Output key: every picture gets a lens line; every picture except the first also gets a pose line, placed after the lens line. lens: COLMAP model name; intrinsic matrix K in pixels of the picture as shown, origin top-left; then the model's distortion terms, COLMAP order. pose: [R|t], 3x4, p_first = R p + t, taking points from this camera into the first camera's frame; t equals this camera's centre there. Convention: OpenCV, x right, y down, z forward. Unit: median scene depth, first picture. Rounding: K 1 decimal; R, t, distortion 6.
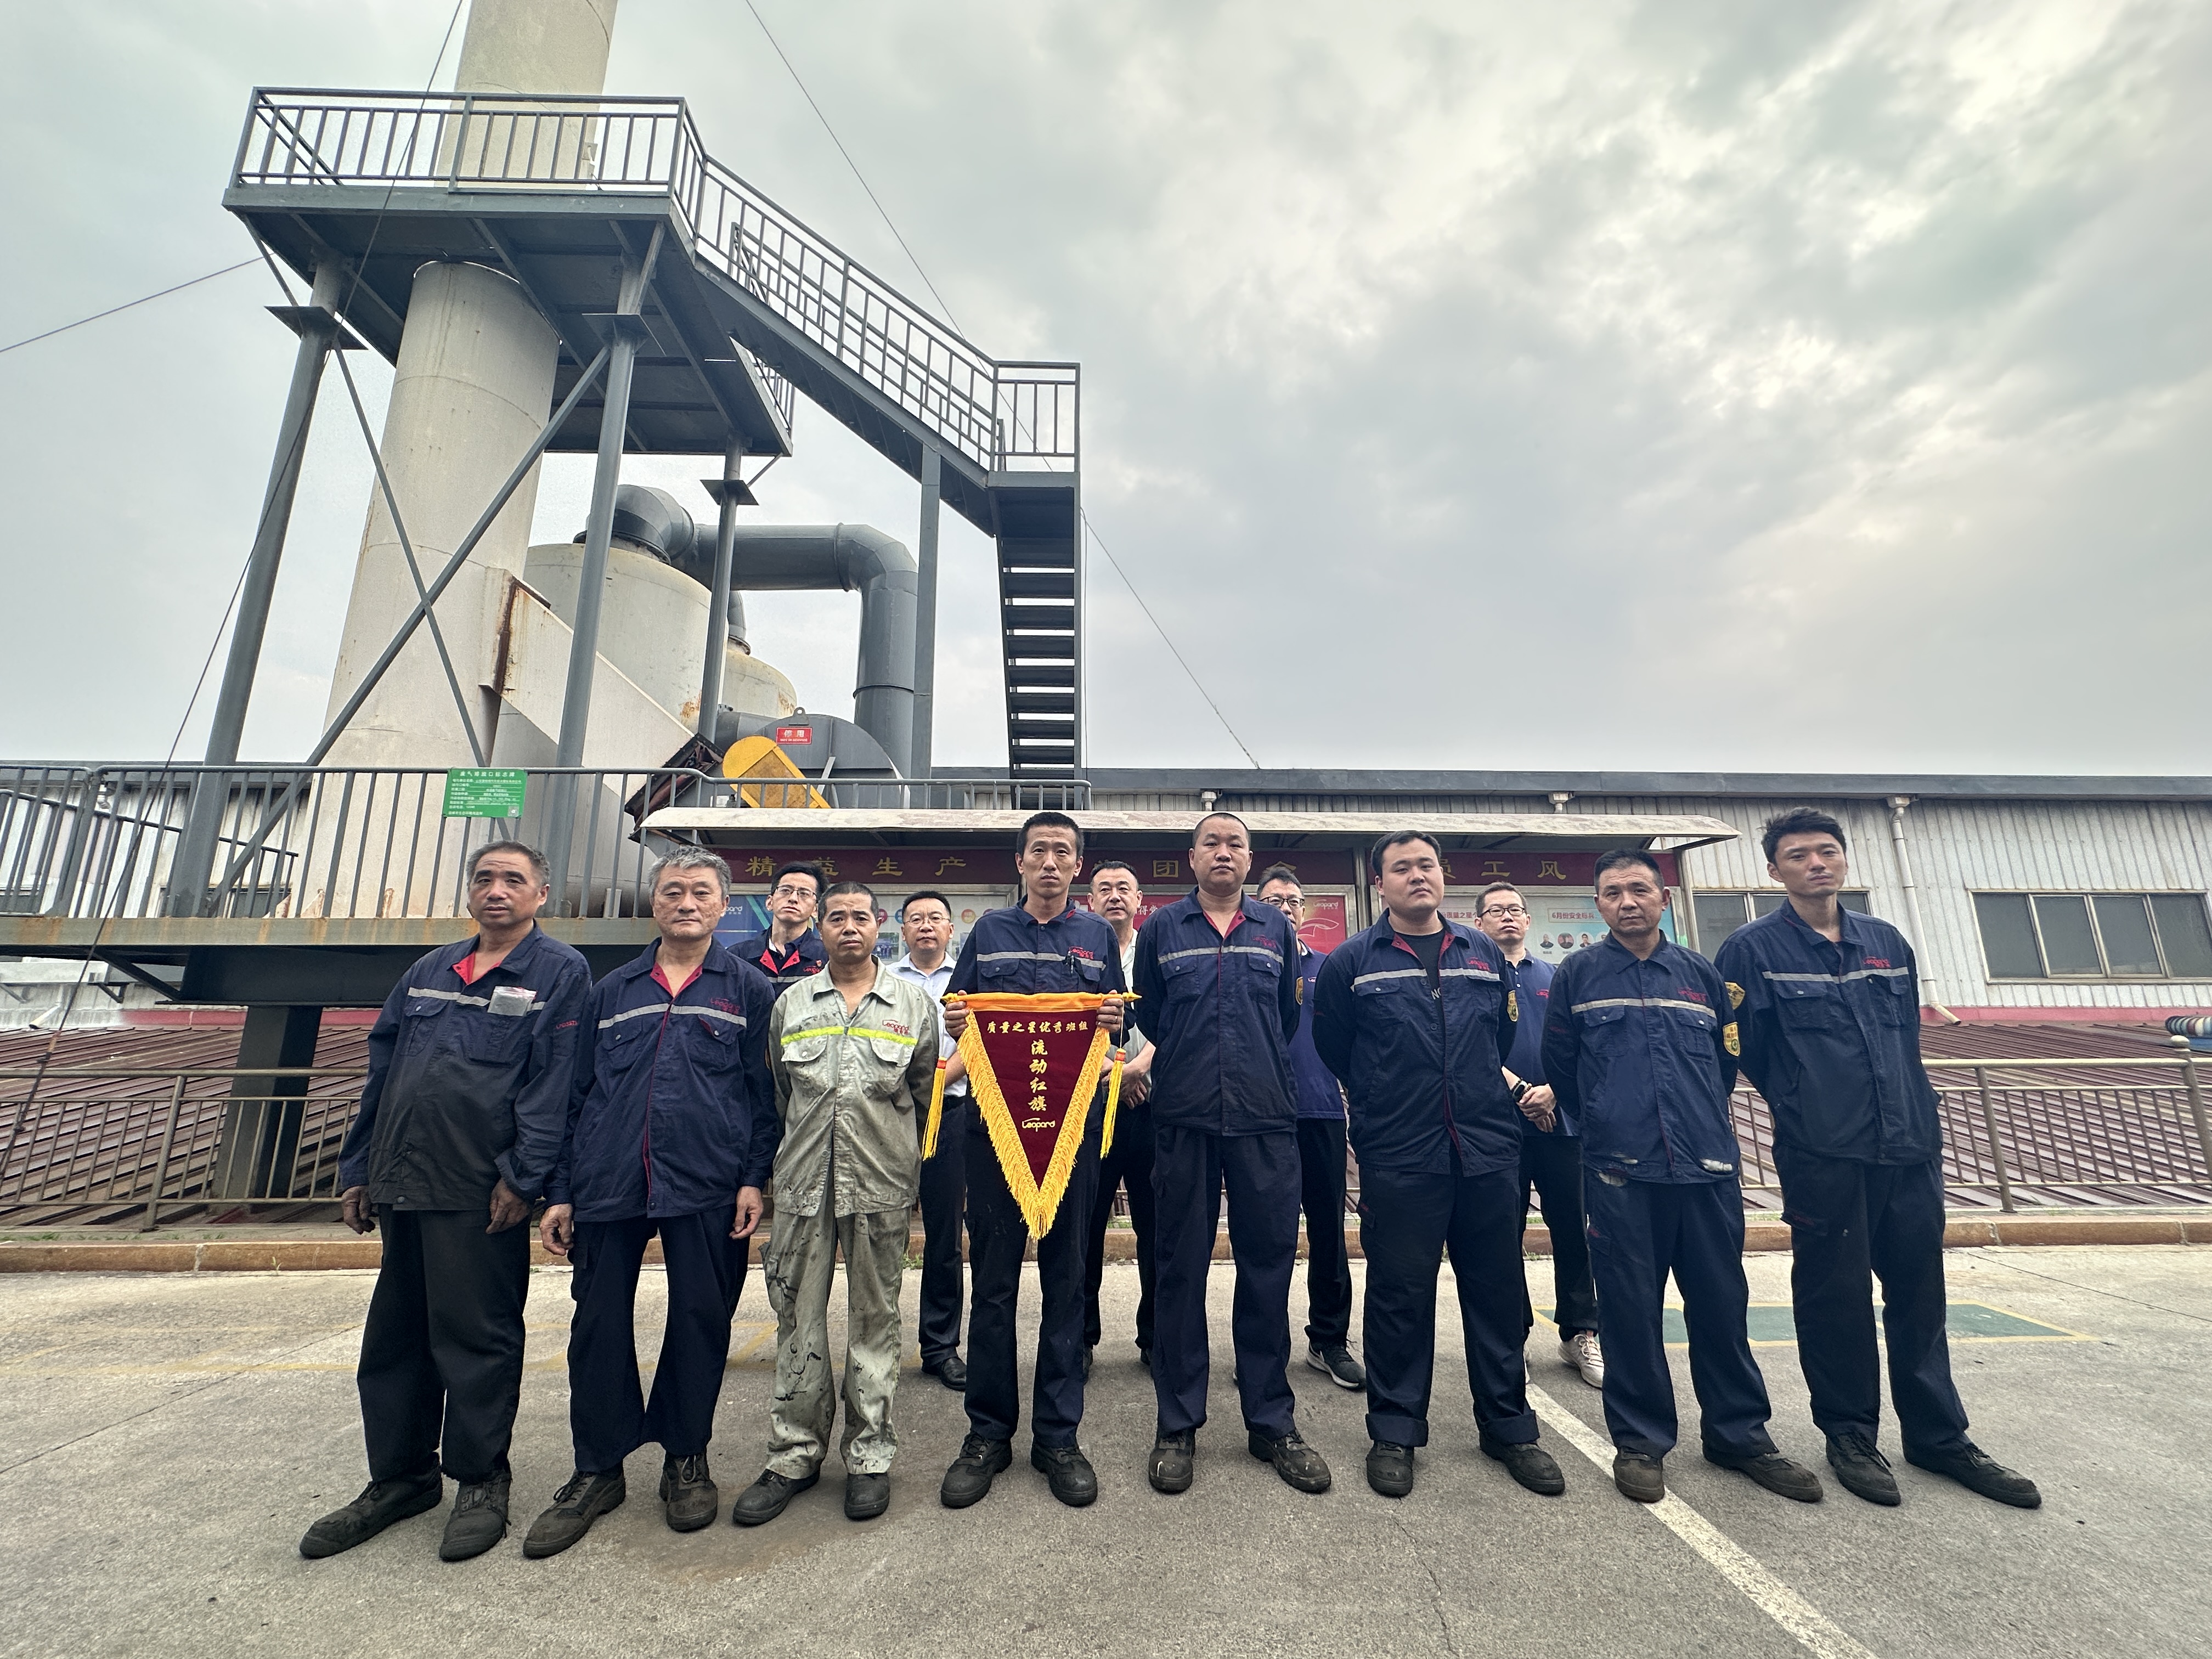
lens RADIAL K [[887.2, 0, 1104.2], [0, 887.2, 827.9], [0, 0, 1]] dist [-0.001648, 0.000703]
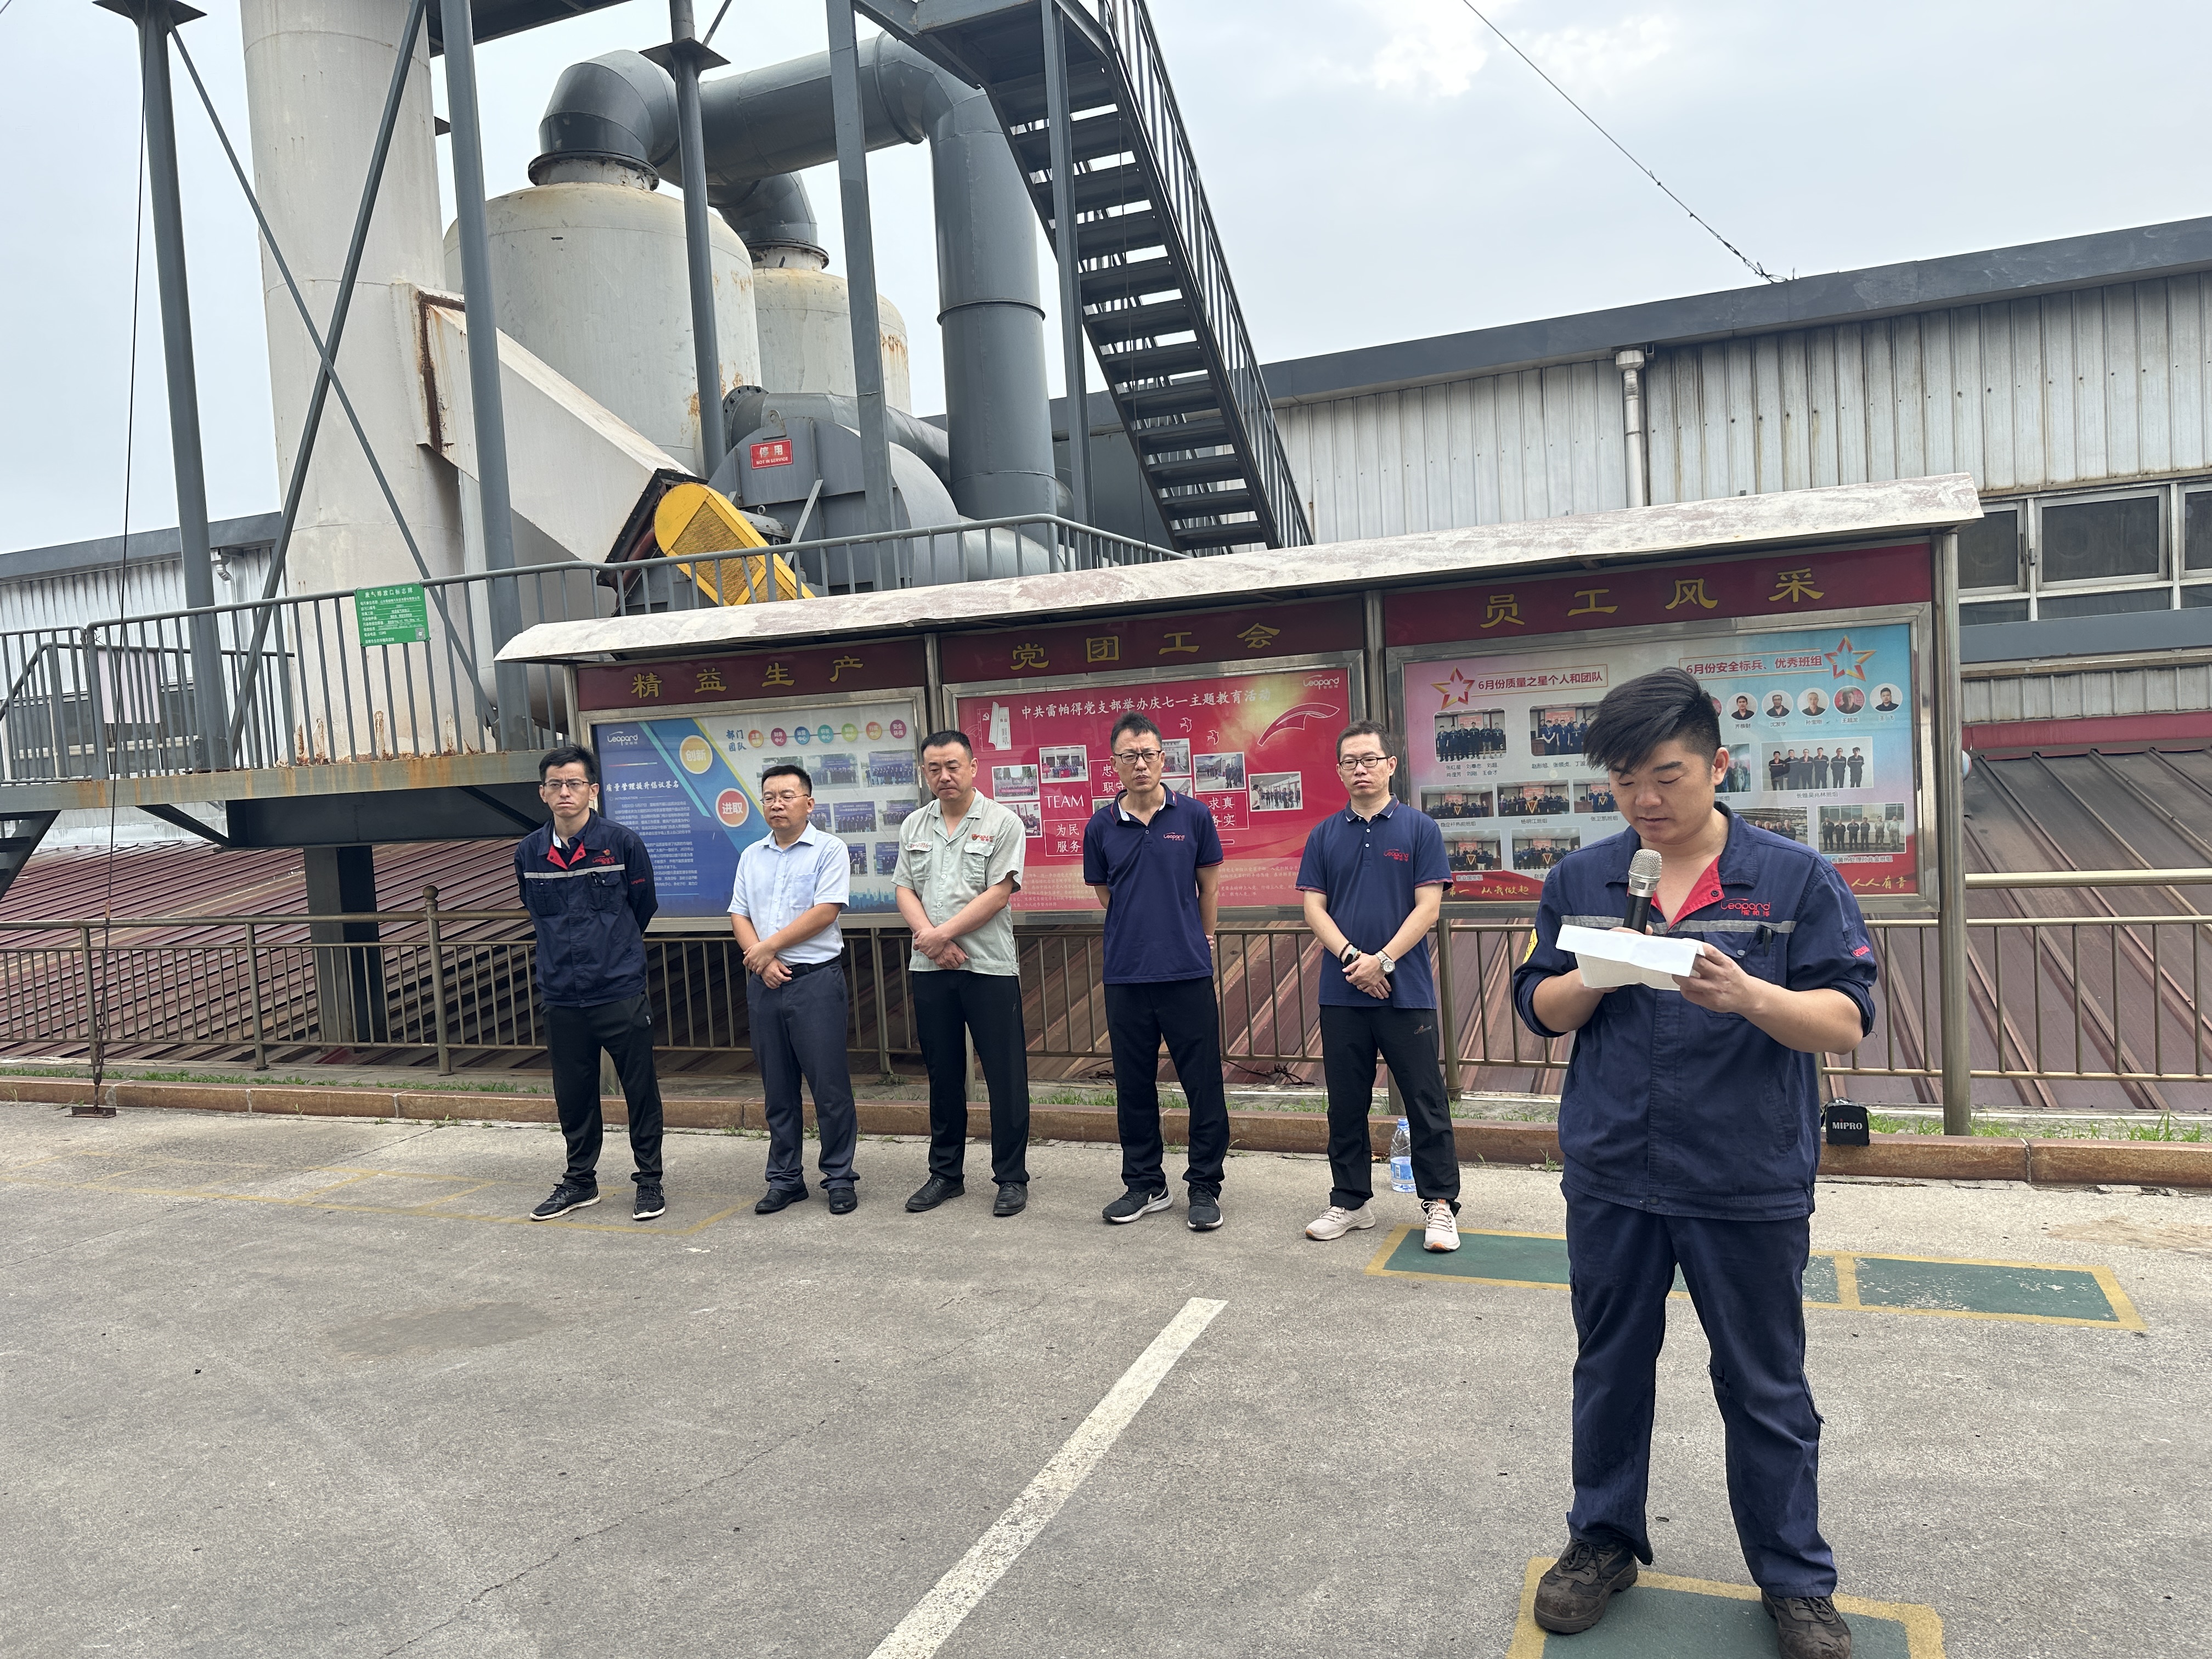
lens RADIAL K [[1555.5, 0, 1098.1], [0, 1555.5, 837.6], [0, 0, 1]] dist [0.085032, -0.137943]
pose [[0.914207, -0.030335, -0.404110, 0.410425], [0.142687, 0.957432, 0.250927, -0.089206], [0.379296, -0.287061, 0.879619, -0.114068]]
